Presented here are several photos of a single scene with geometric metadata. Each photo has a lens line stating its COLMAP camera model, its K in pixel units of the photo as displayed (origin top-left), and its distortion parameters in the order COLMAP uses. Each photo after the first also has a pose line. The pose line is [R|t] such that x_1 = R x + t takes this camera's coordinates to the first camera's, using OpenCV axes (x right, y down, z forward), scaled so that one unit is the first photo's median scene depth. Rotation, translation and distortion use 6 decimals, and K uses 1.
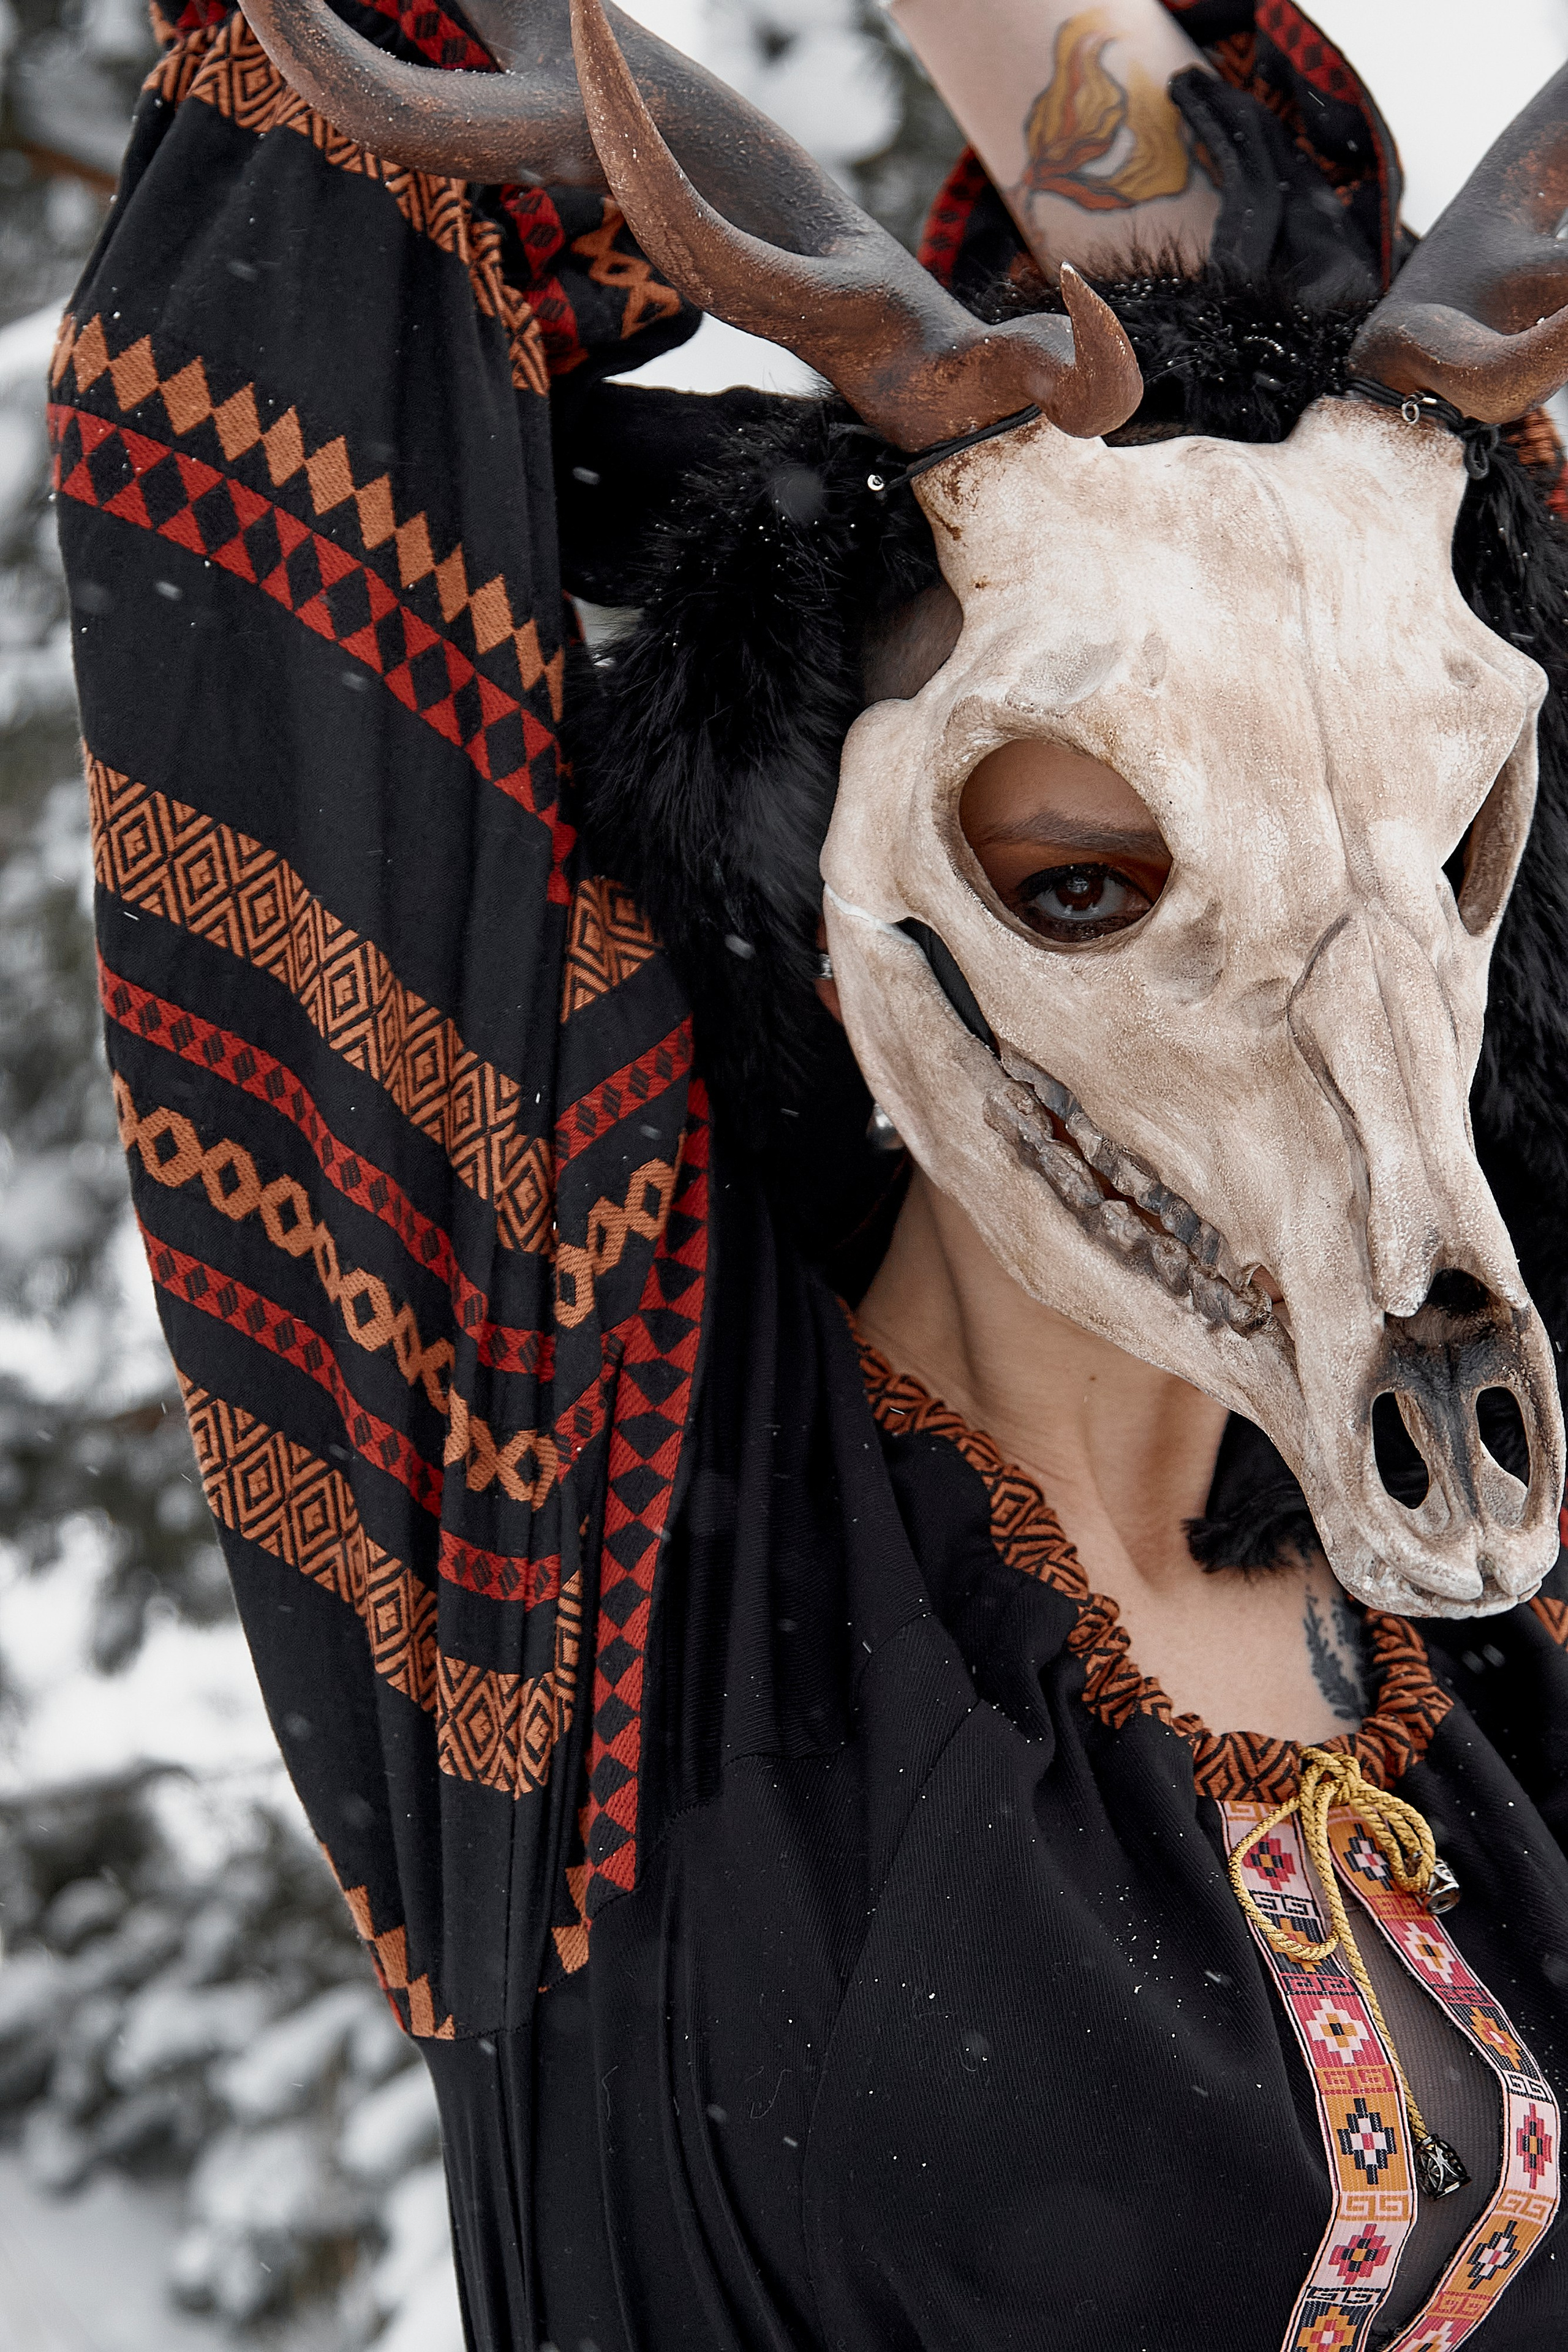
lens RADIAL K [[4893.7, 0, 784.0], [0, 4893.7, 1176.0], [0, 0, 1]] dist [0.094736, 0.017924]
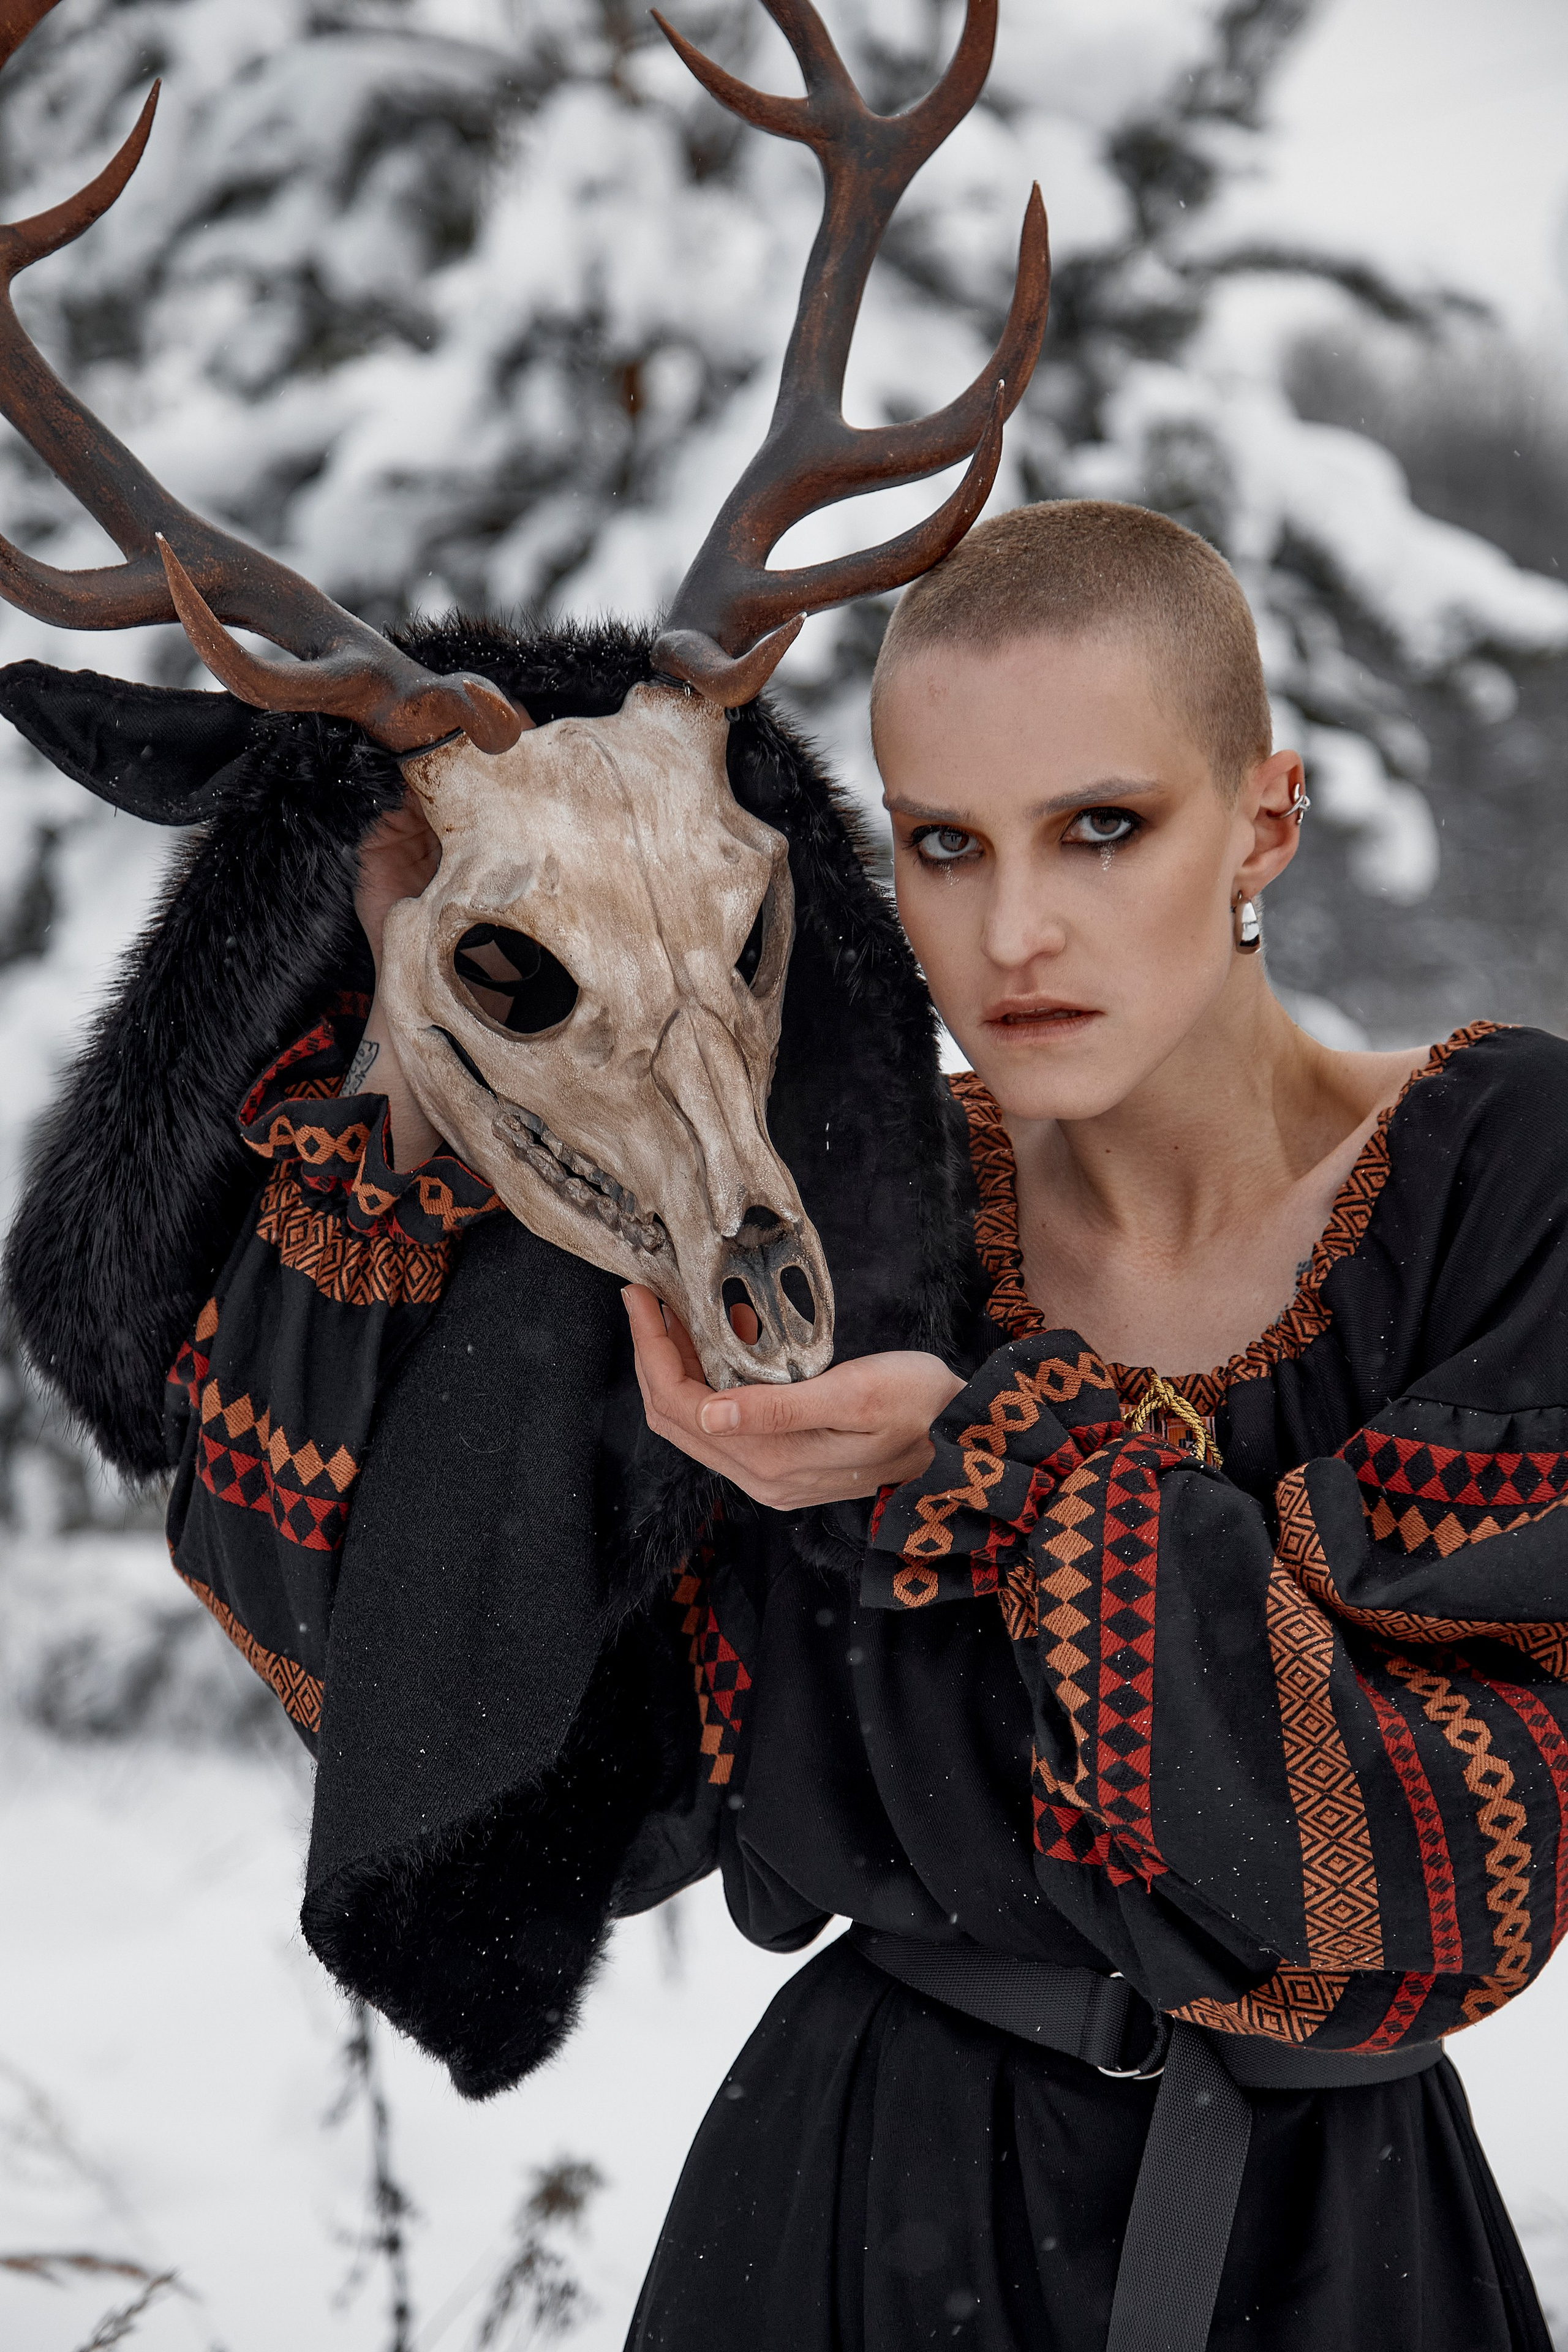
lens RADIAL K [[5554.3, 0, 784.0], [0, 5554.3, 1176.0], [0, 0, 1]] dist [0.420363, -0.038417]
pose [[0.989849, -0.132569, 0.051236, 0.041668], [0.129263, 0.989593, 0.063213, -0.112842], [-0.059082, -0.055948, 0.996684, -0.973702]]
